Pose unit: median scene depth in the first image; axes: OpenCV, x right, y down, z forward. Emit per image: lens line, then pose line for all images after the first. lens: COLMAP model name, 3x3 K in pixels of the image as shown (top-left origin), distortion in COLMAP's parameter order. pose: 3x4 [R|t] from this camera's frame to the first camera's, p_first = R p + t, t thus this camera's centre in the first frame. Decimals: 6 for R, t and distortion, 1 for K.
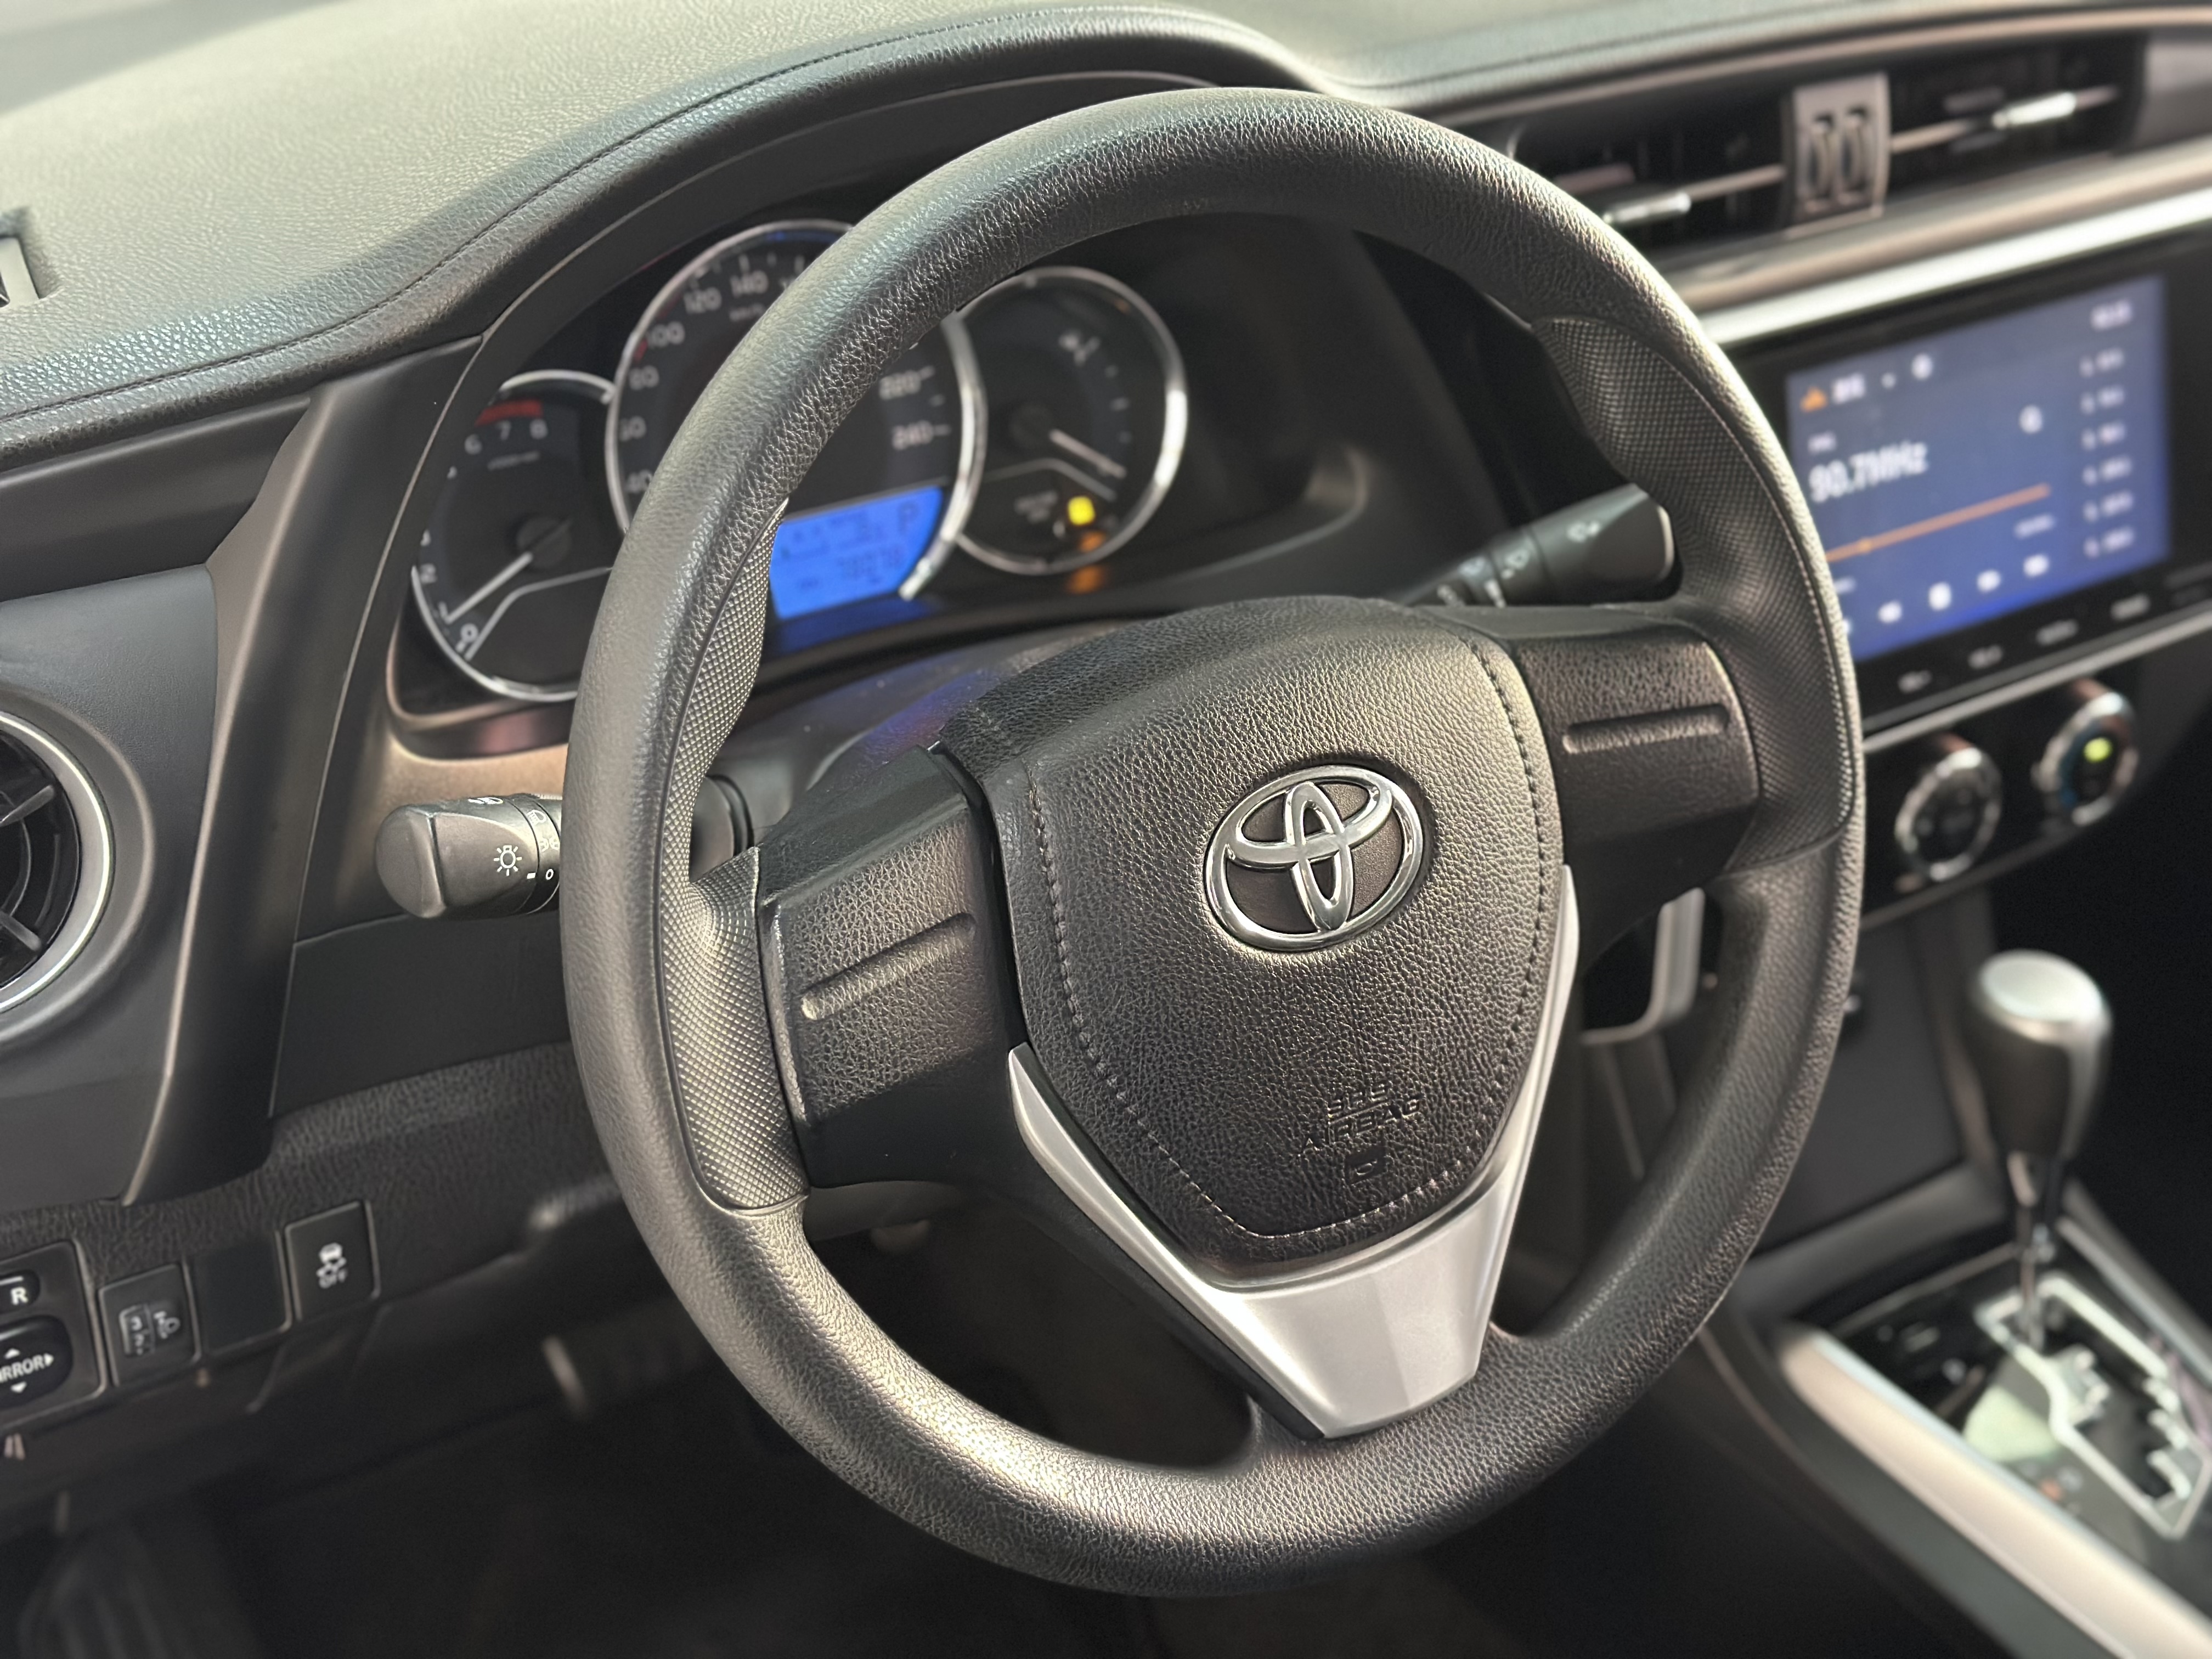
lens RADIAL K [[3085.6, 0, 1106.0], [0, 3085.6, 829.5], [0, 0, 1]] dist [0.125521, -0.052719]
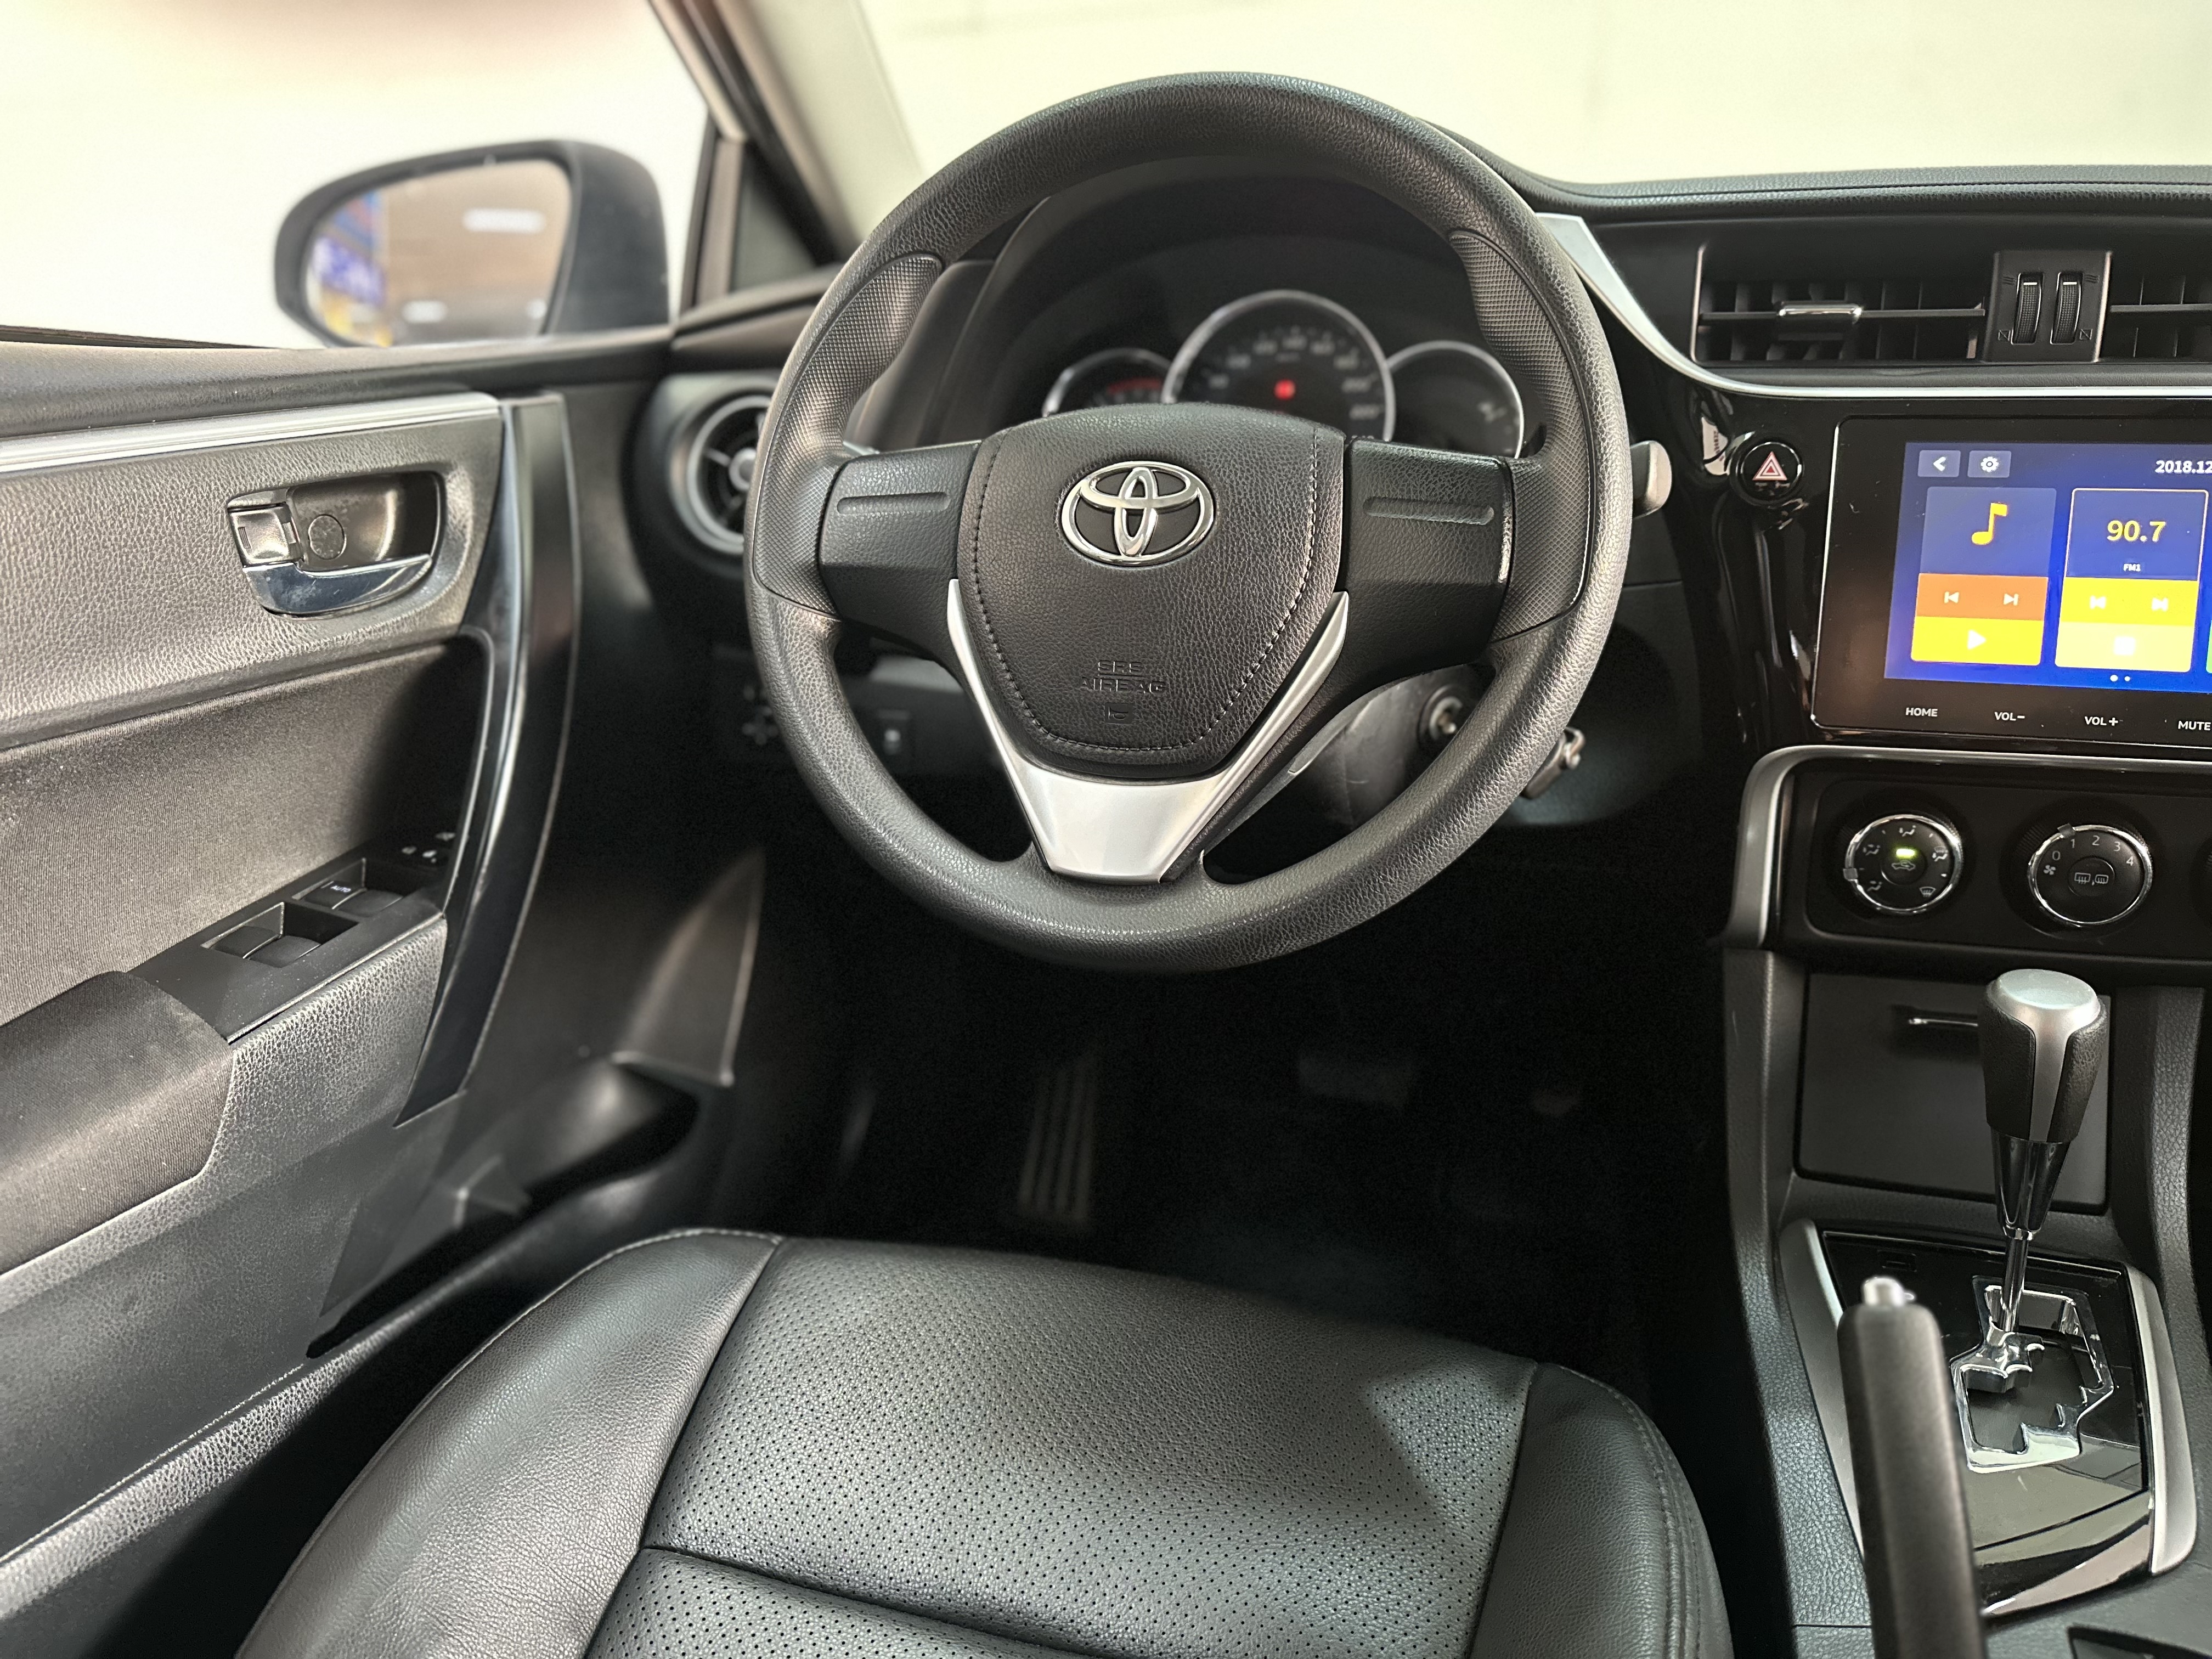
lens RADIAL K [[1581.5, 0, 1100.6], [0, 1581.5, 837.5], [0, 0, 1]] dist [0.002670, -0.007383]
pose [[0.592200, 0.216610, -0.776131, 0.744072], [-0.362839, 0.931700, -0.016824, 0.189899], [0.719477, 0.291573, 0.630348, 0.496335]]
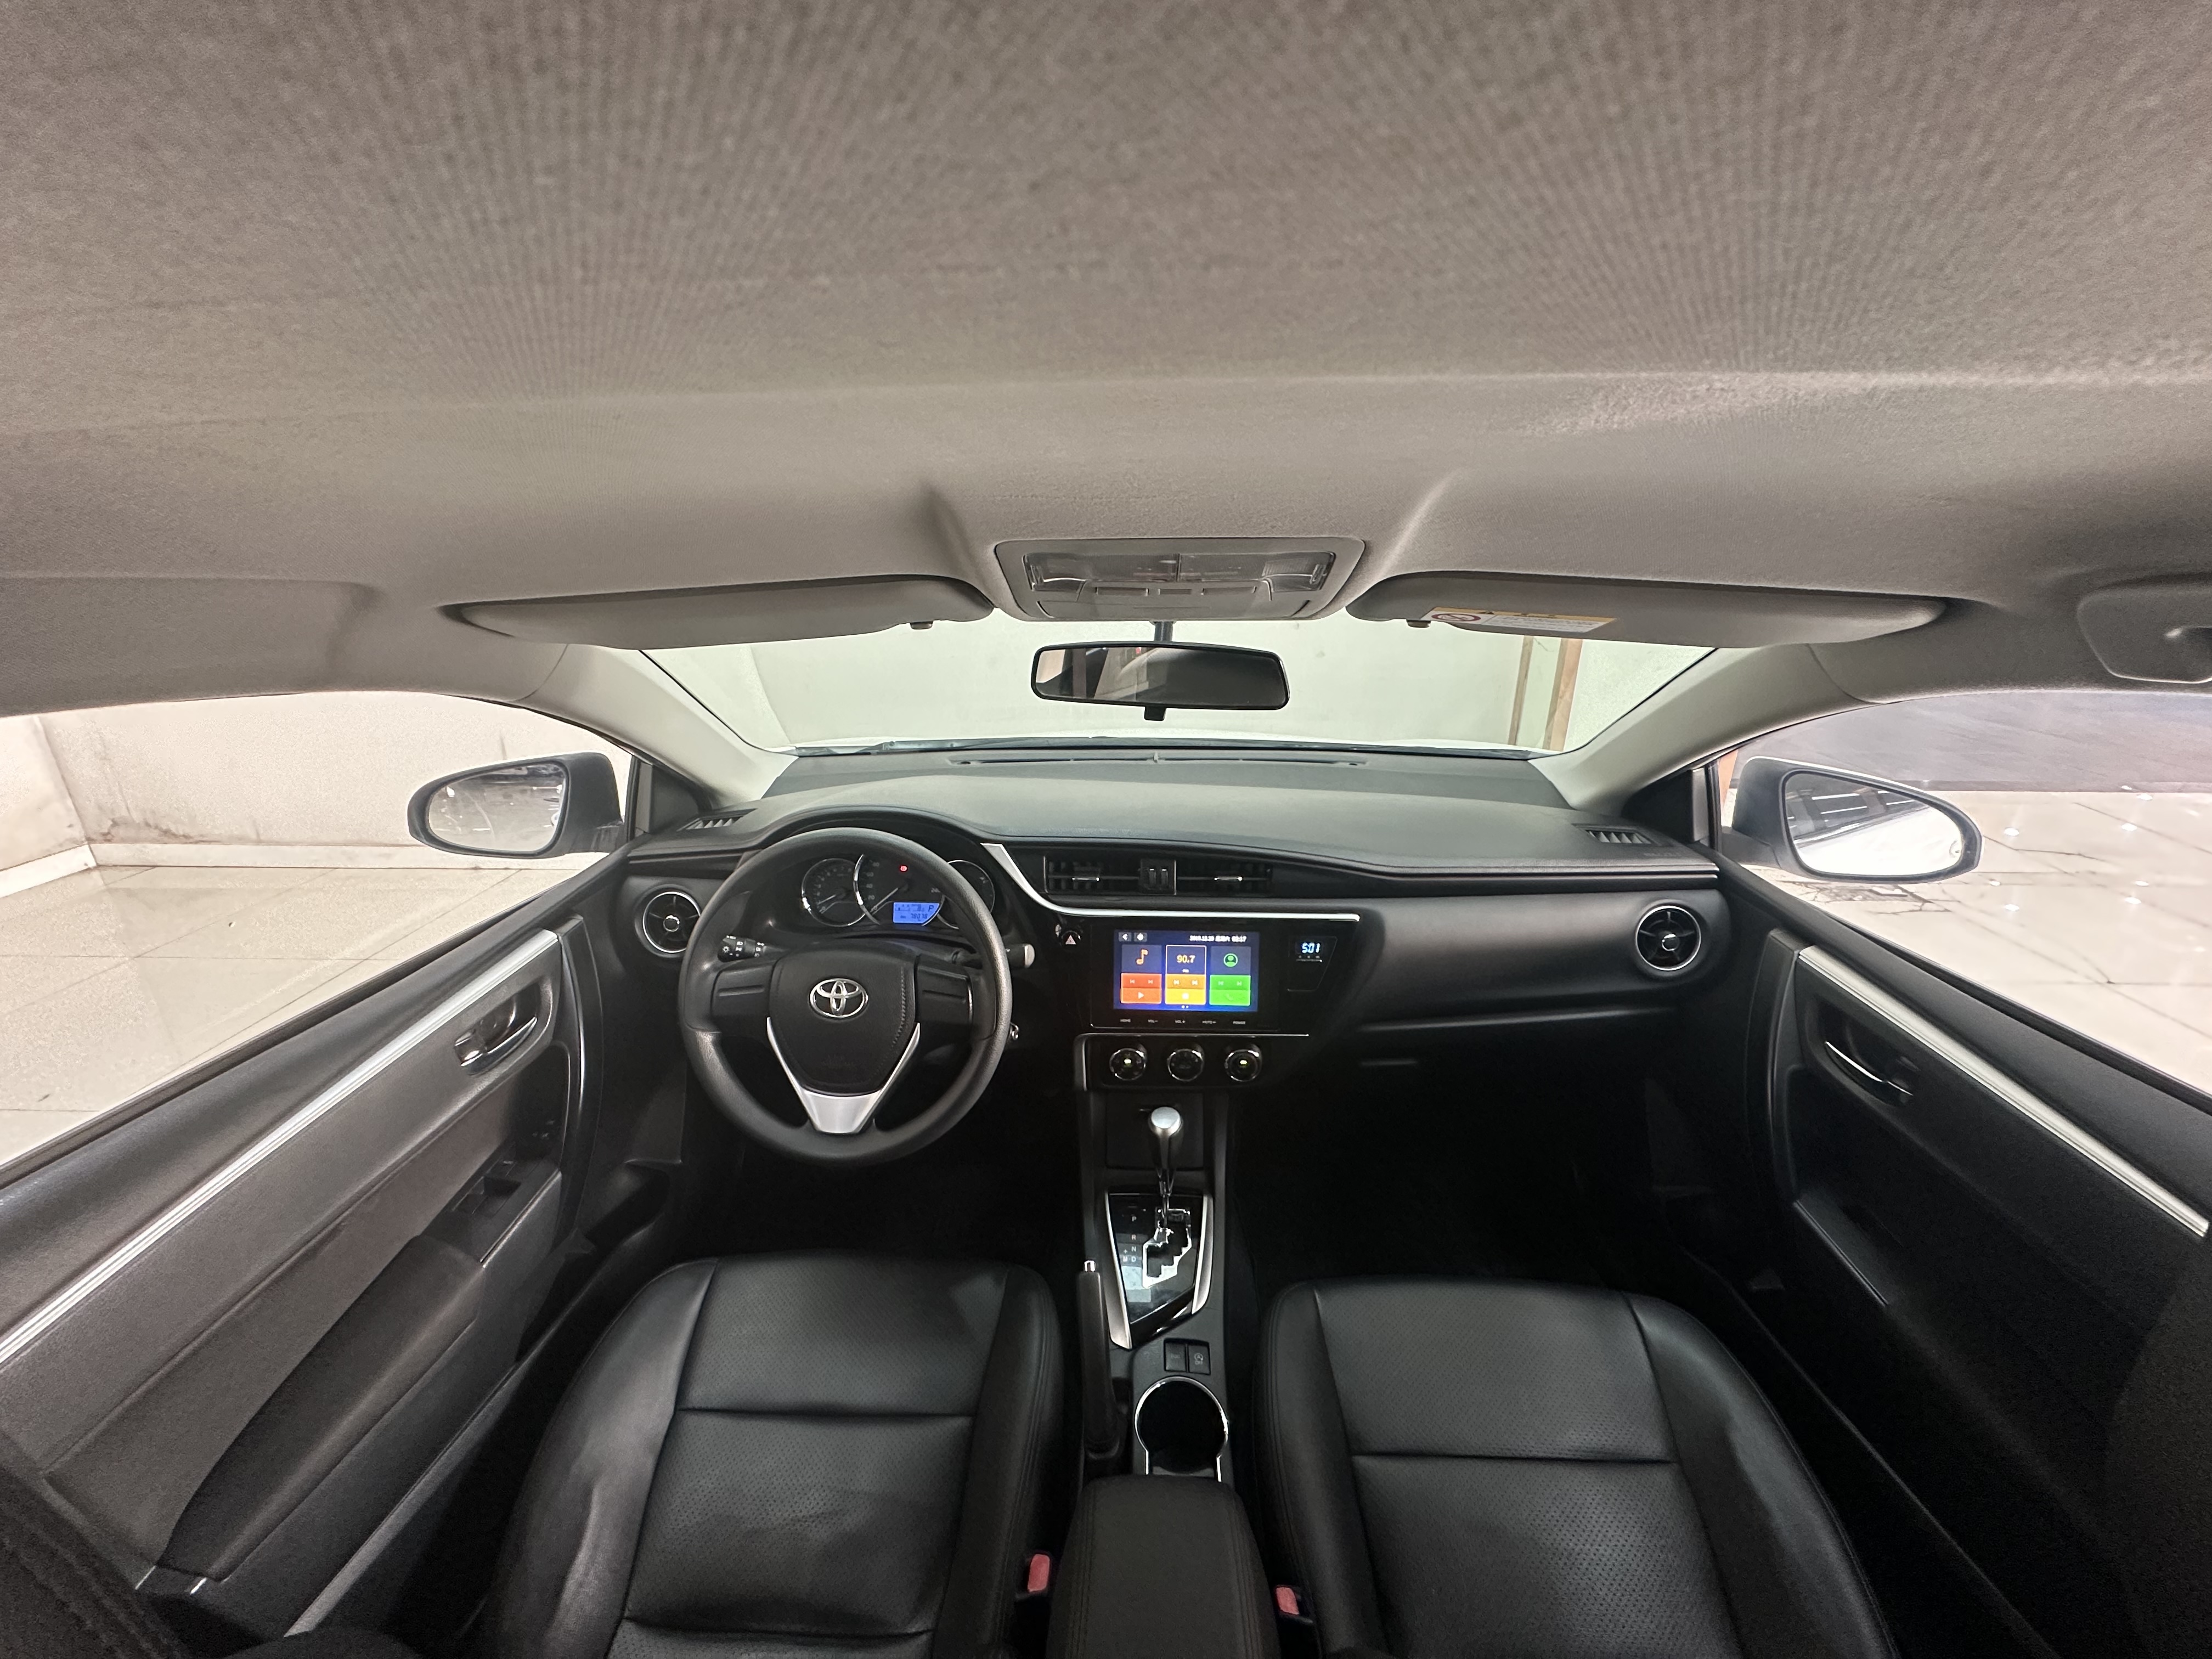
lens RADIAL K [[894.0, 0, 1106.0], [0, 894.0, 829.5], [0, 0, 1]] dist [0.009747, 0.000013]
pose [[0.784749, 0.195132, -0.588296, 1.081588], [-0.280928, 0.958036, -0.056969, -0.258485], [0.552492, 0.209976, 0.806637, 0.109985]]
